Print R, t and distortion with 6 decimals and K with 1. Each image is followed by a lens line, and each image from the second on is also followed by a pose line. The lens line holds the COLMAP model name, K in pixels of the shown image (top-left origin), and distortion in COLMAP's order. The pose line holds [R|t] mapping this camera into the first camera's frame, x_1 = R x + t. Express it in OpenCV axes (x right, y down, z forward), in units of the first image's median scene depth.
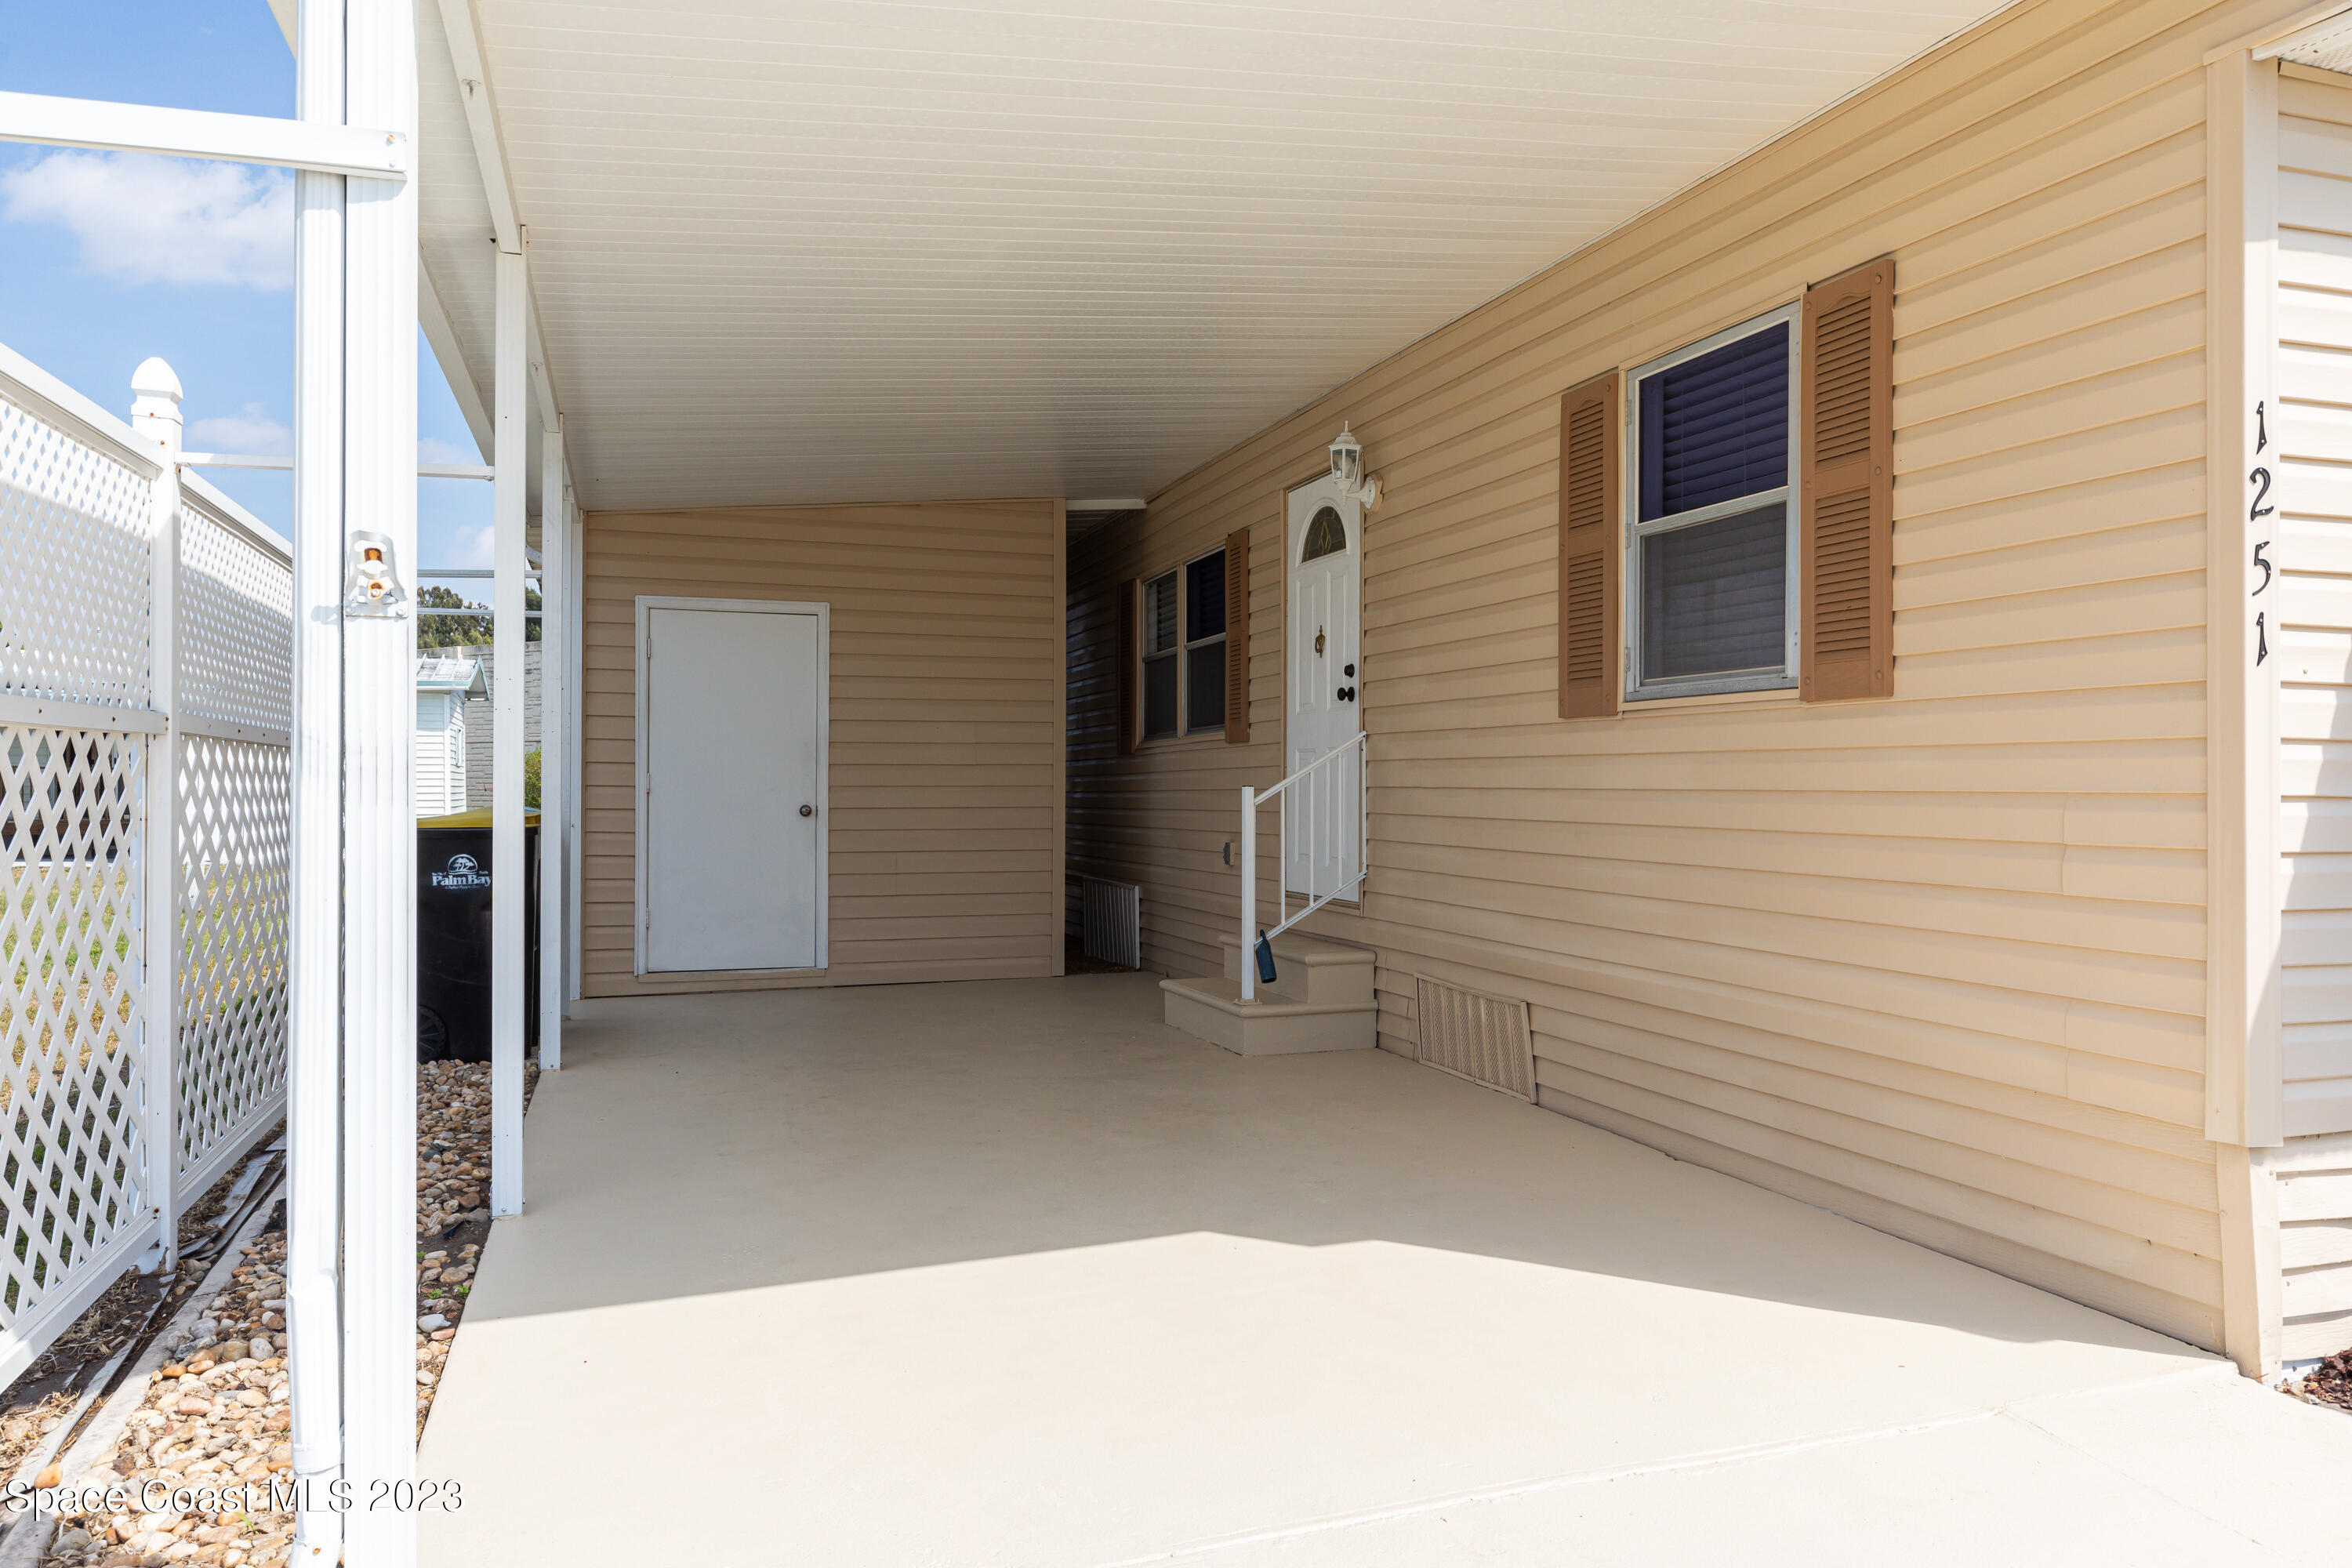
lens RADIAL K [[1618.1, 0, 1176.0], [0, 1618.1, 784.0], [0, 0, 1]] dist [-0.000009, -0.004123]
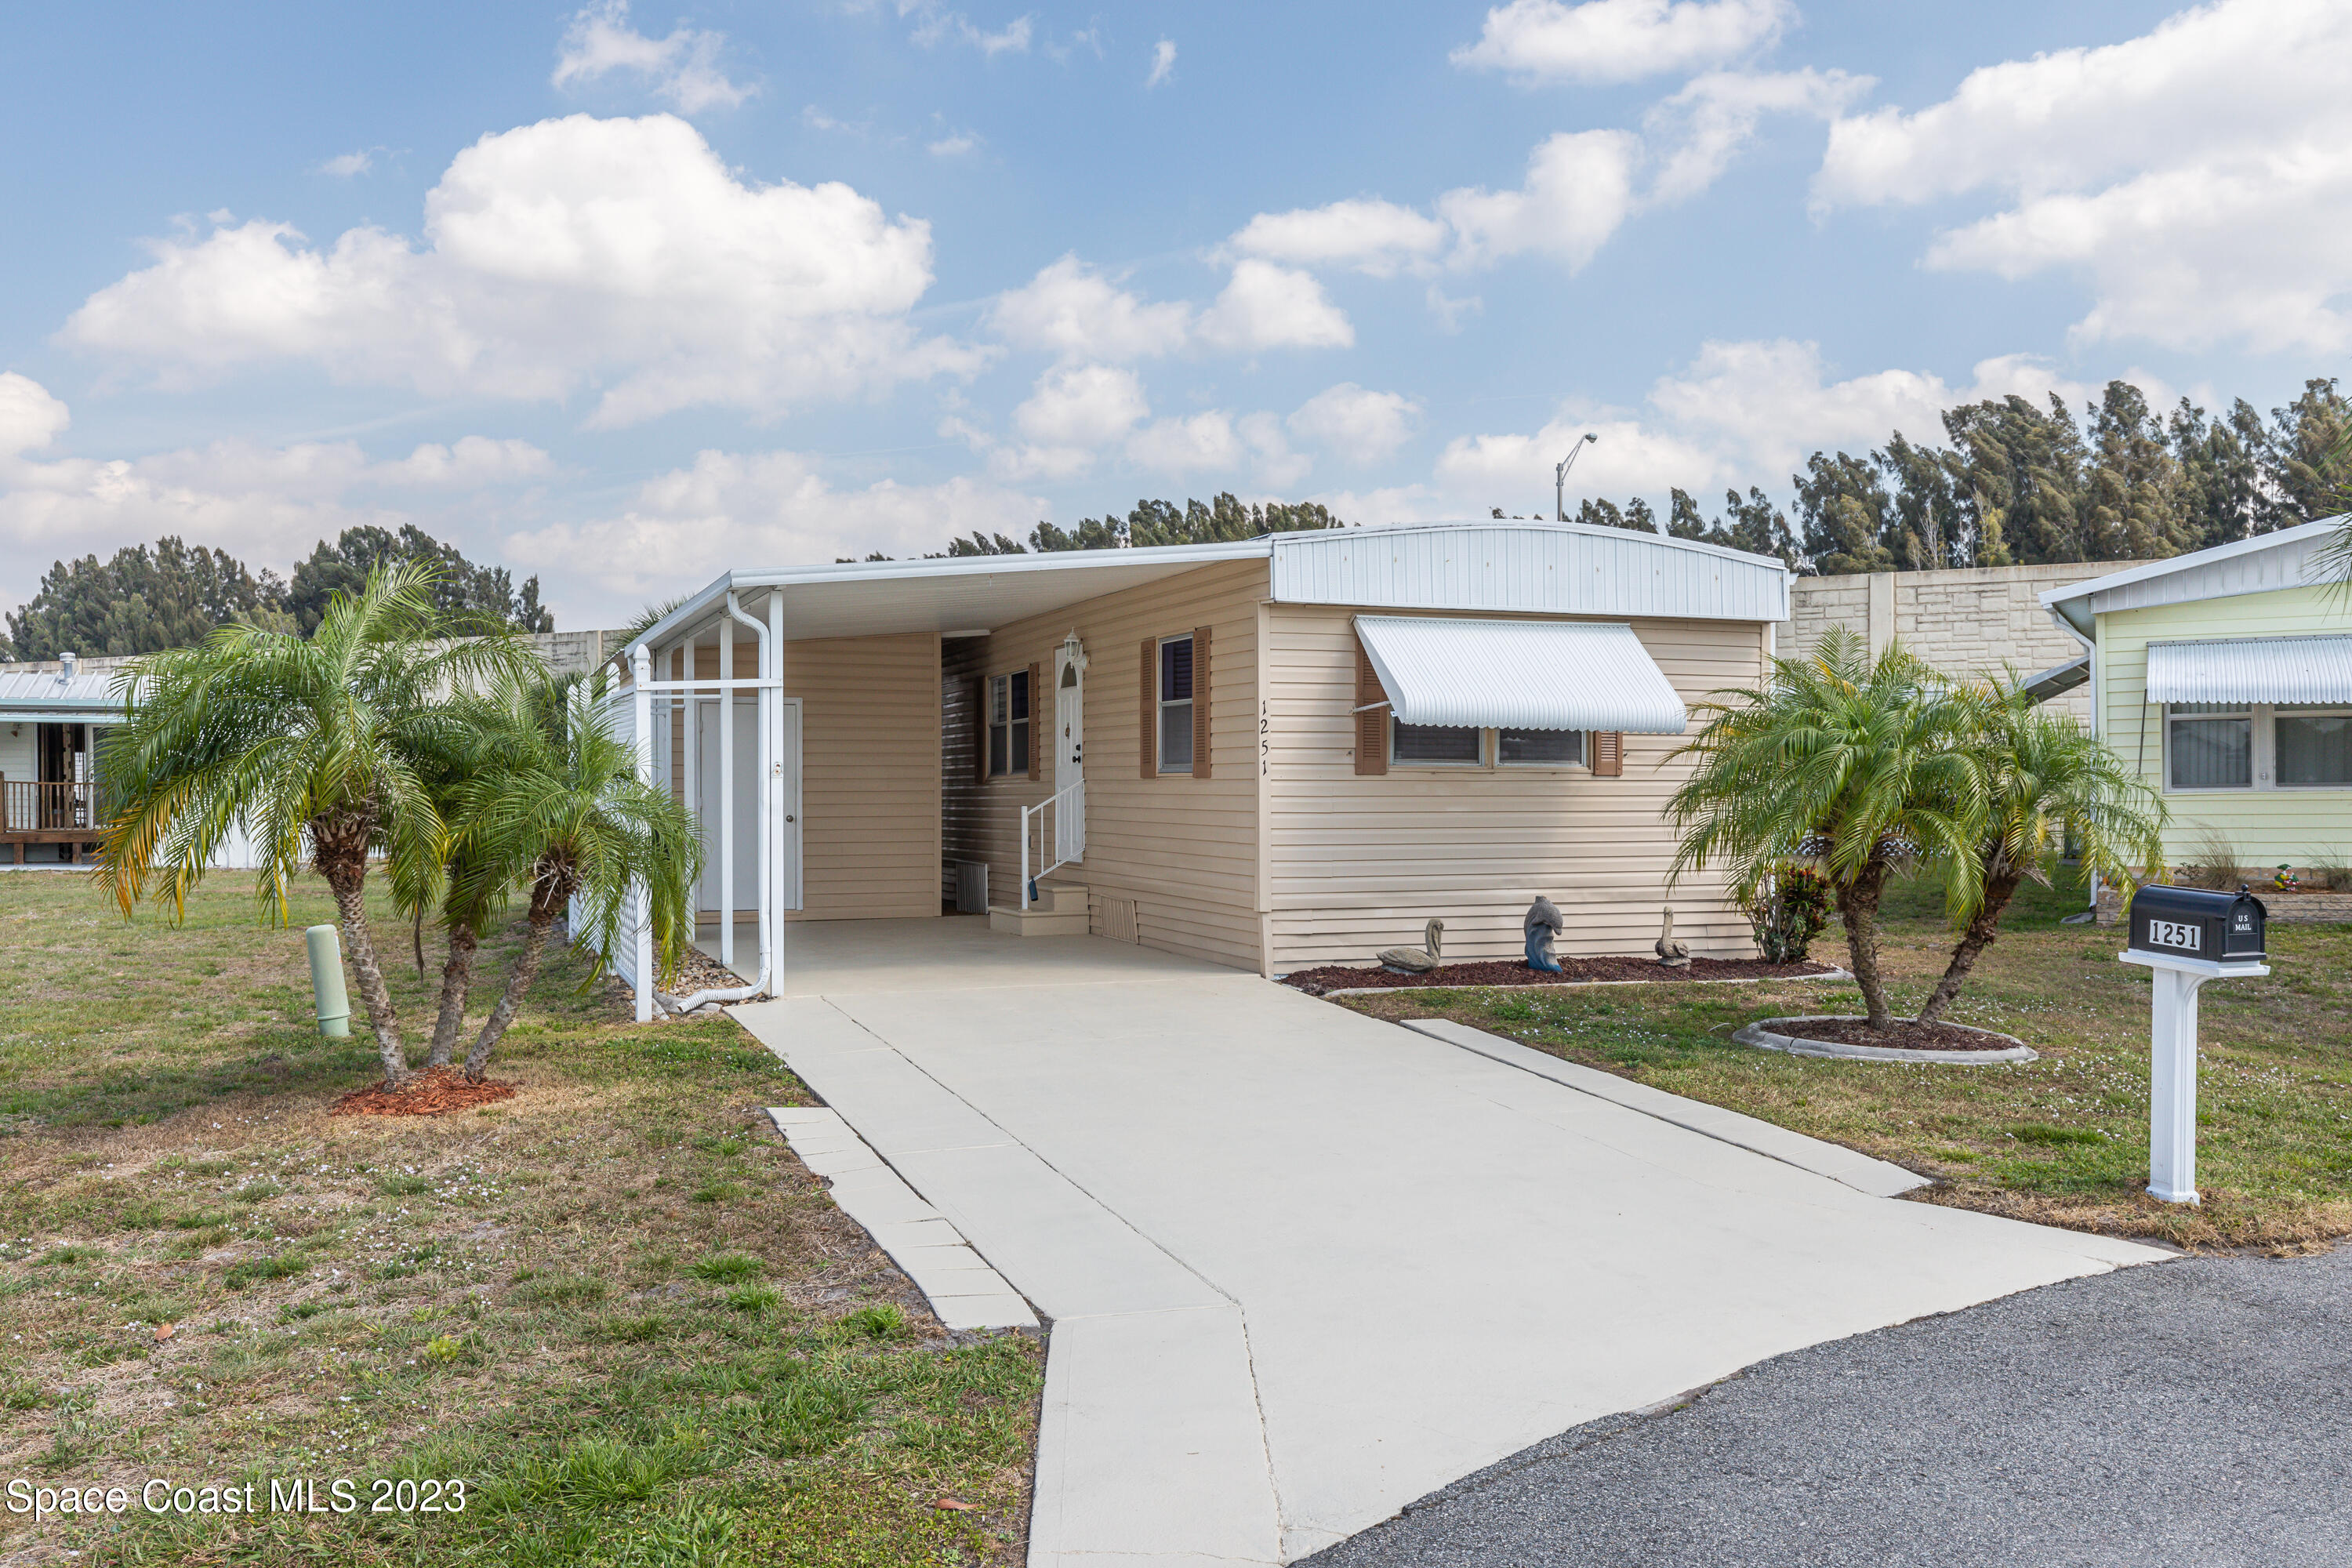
lens RADIAL K [[2126.4, 0, 1176.0], [0, 2126.4, 784.0], [0, 0, 1]] dist [0.003630, -0.000487]
pose [[0.999716, -0.003458, 0.023573, 0.160522], [0.003458, 0.999994, 0.000066, -0.023982], [-0.023573, 0.000016, 0.999722, -1.582897]]
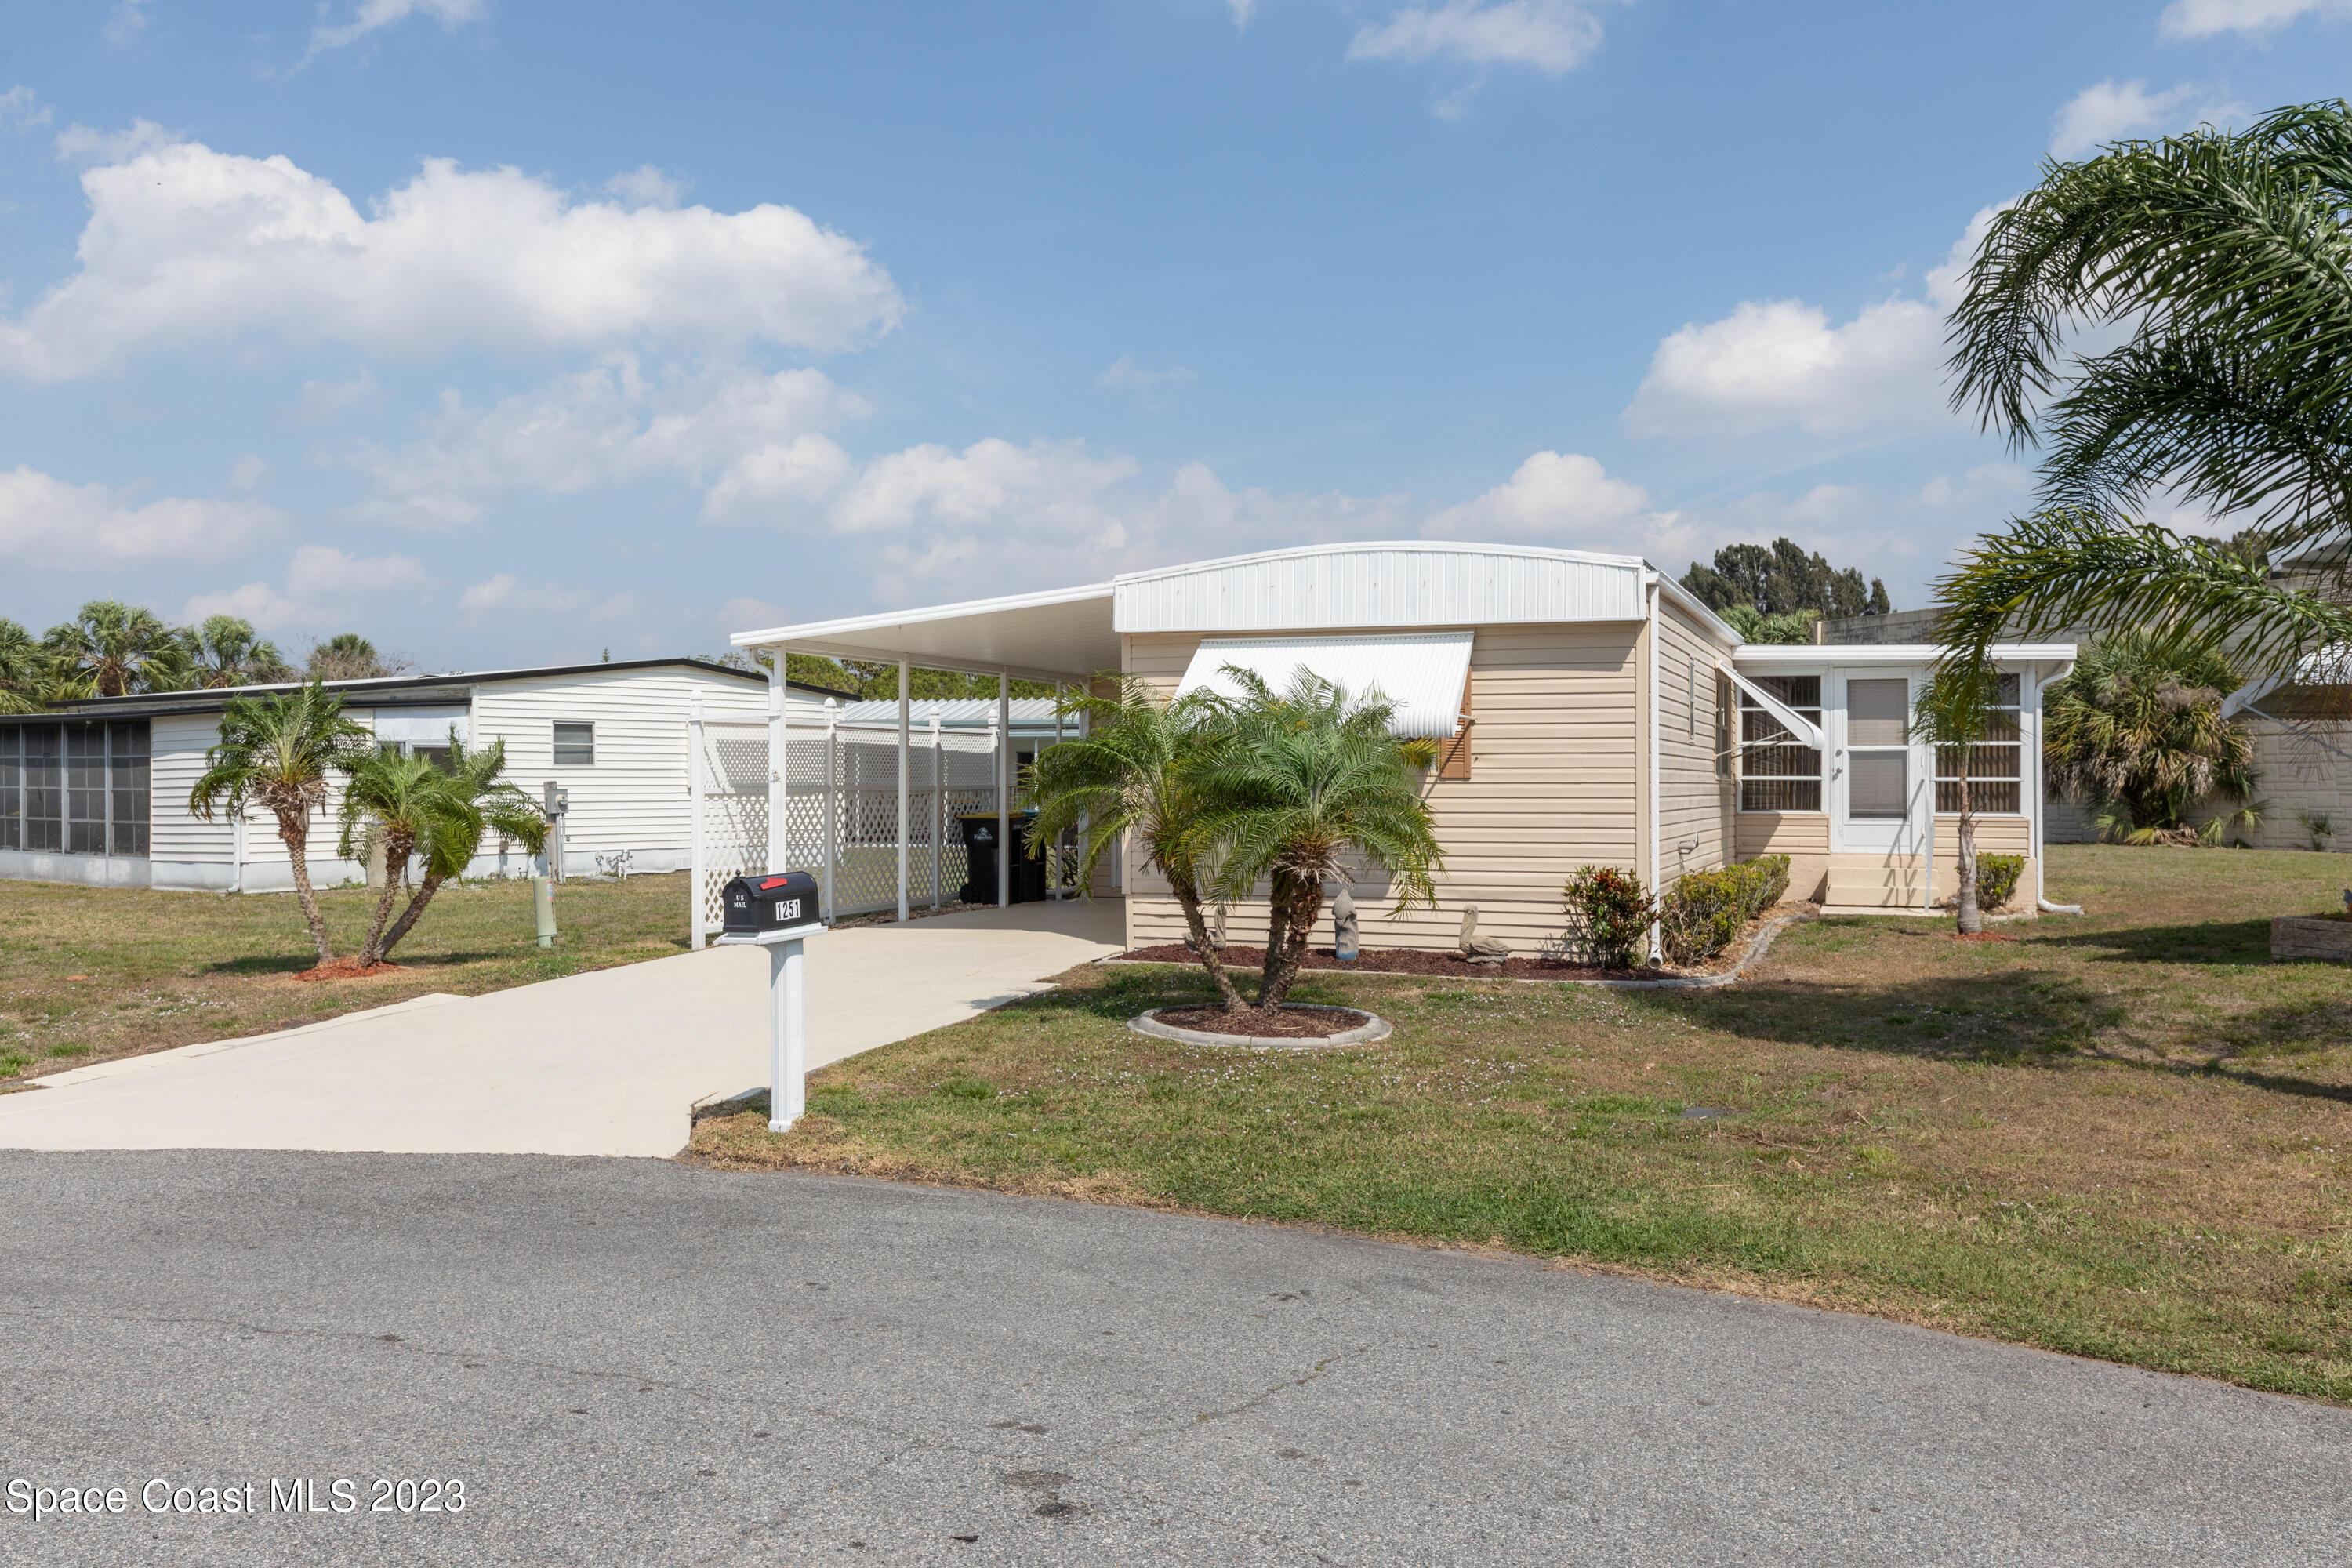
lens RADIAL K [[2126.4, 0, 1176.0], [0, 2126.4, 784.0], [0, 0, 1]] dist [0.003630, -0.000487]
pose [[0.762792, -0.001947, -0.646641, 1.887226], [0.000802, 0.999998, -0.002065, -0.021798], [0.646644, 0.001056, 0.762791, -1.359644]]
